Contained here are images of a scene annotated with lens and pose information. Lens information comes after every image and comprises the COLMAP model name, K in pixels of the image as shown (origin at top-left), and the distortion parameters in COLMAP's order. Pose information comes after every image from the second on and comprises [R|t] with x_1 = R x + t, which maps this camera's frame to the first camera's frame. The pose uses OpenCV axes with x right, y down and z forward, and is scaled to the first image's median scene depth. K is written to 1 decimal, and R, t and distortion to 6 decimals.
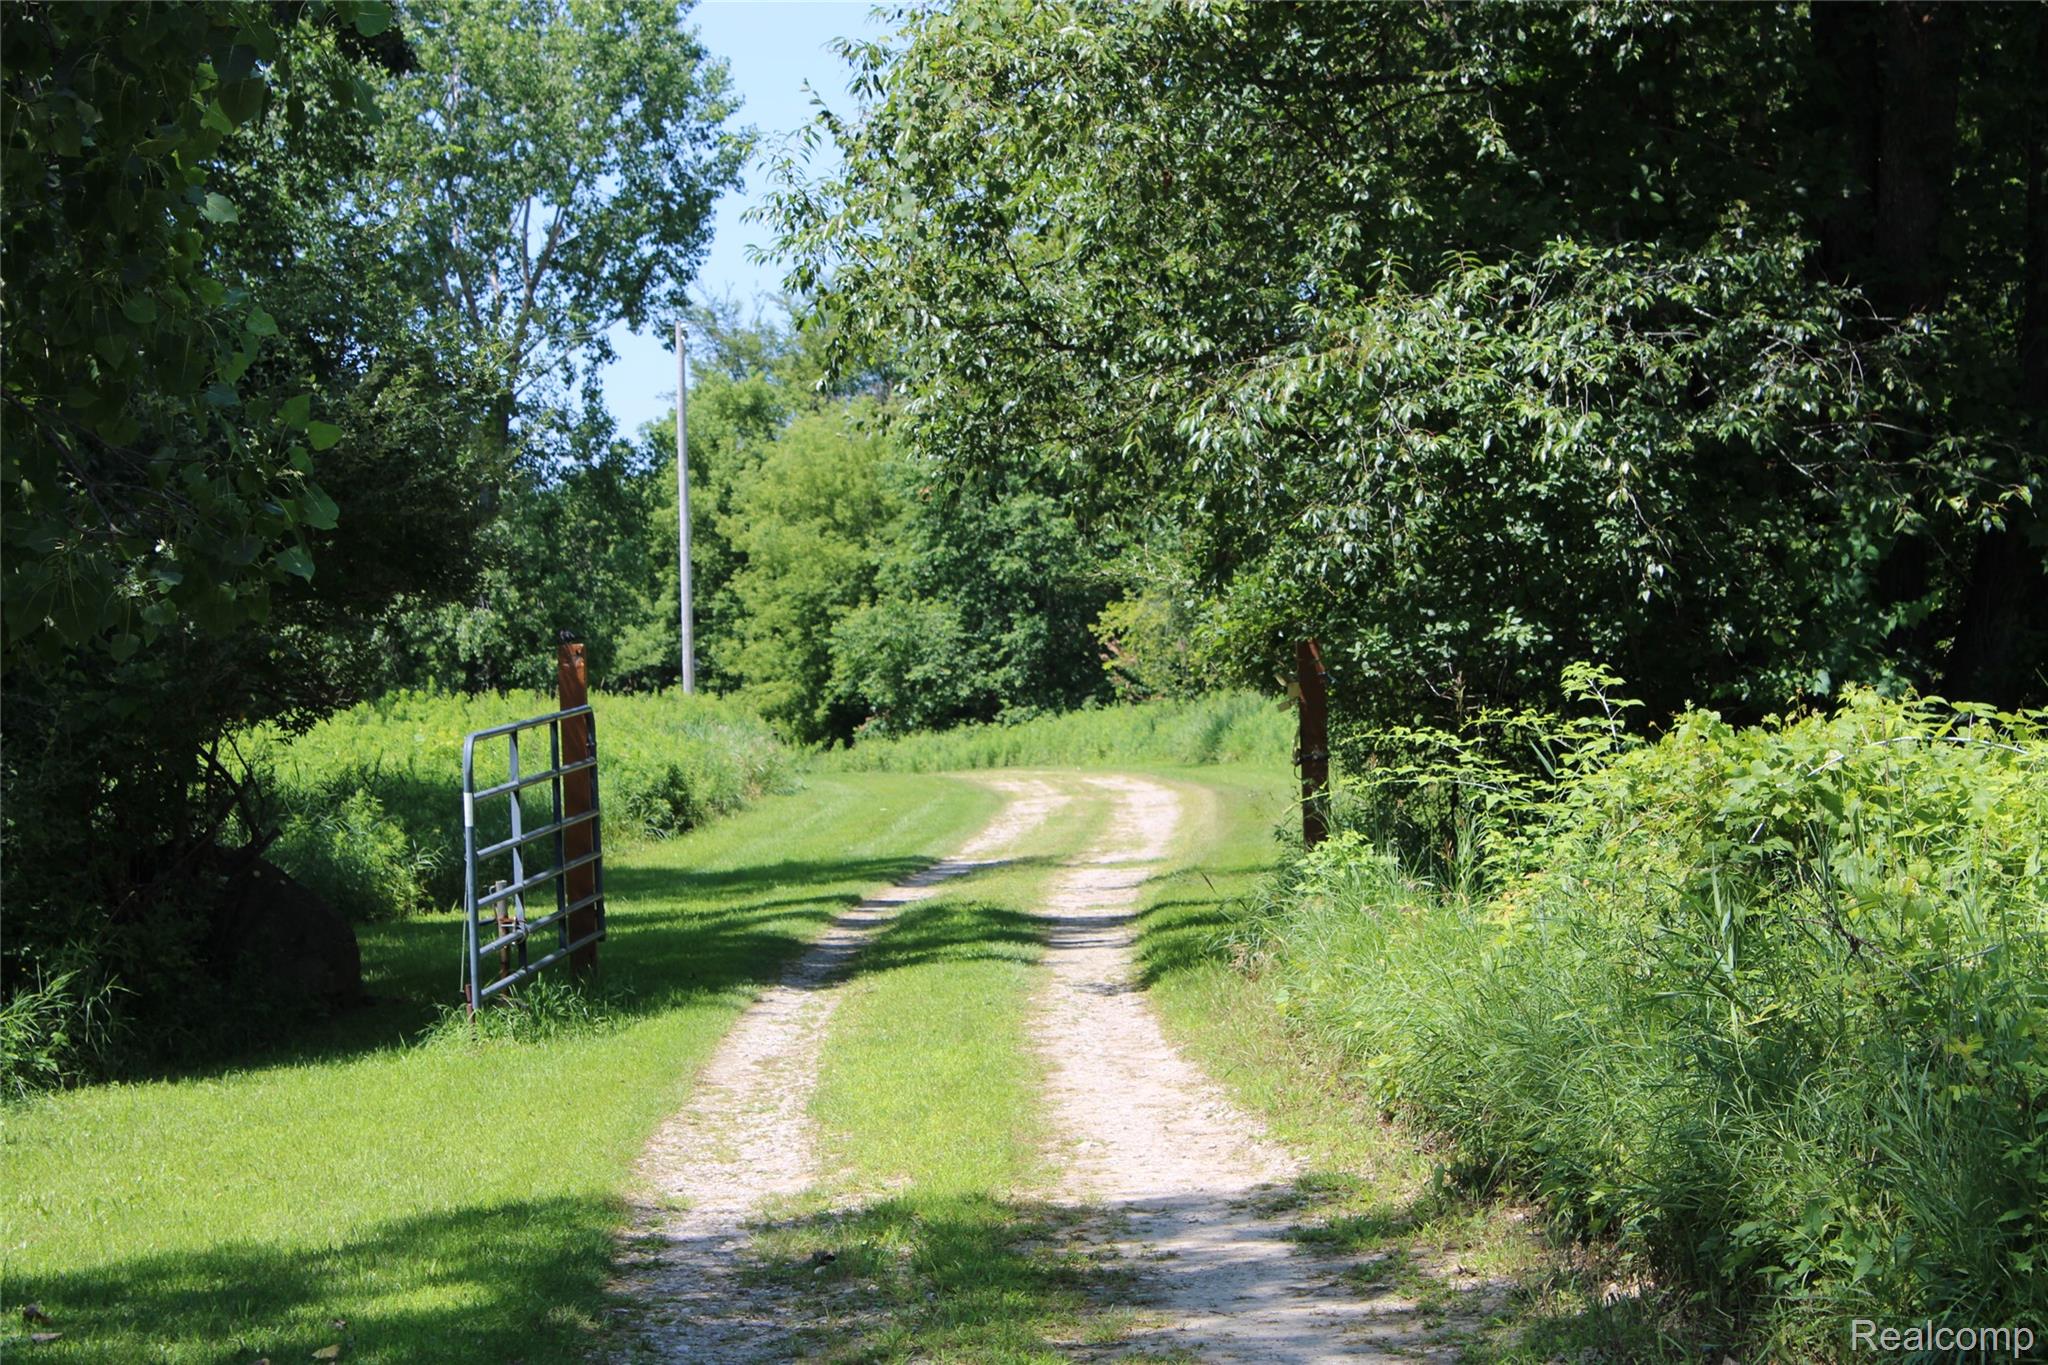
lens RADIAL K [[5073.5, 0, 1020.4], [0, 5073.5, 699.6], [0, 0, 1]] dist [0.224374, 0.000000]
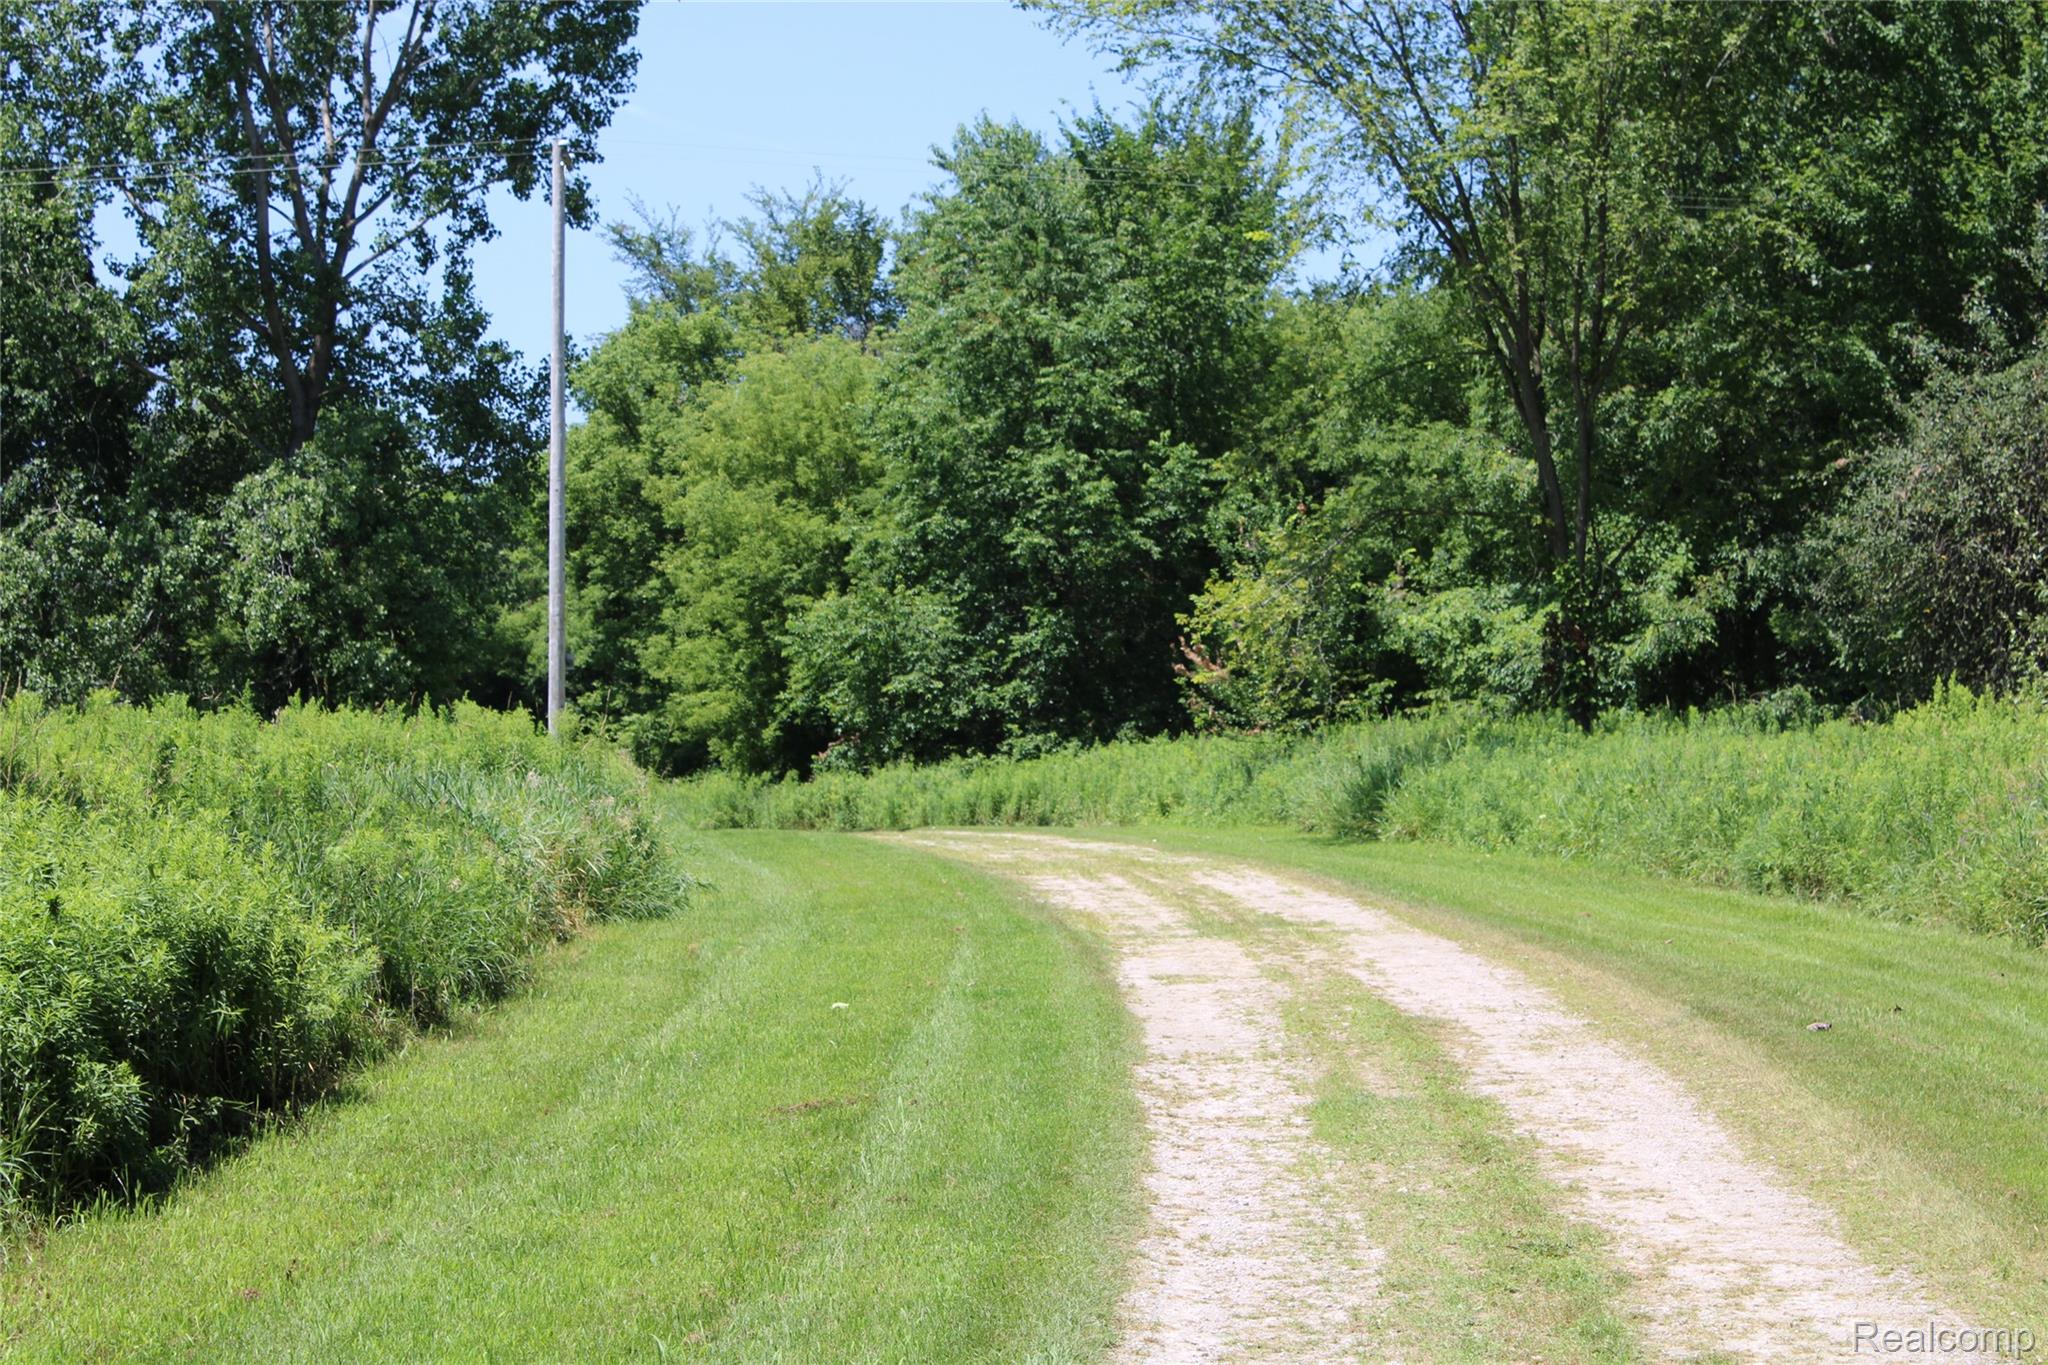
lens RADIAL K [[2964.7, 0, 1016.9], [0, 2964.7, 671.7], [0, 0, 1]] dist [-0.002849, 0.000000]
pose [[0.999145, 0.028815, 0.029654, -0.016607], [-0.028427, 0.999506, -0.013441, -0.001847], [-0.030027, 0.012586, 0.999470, 0.585601]]
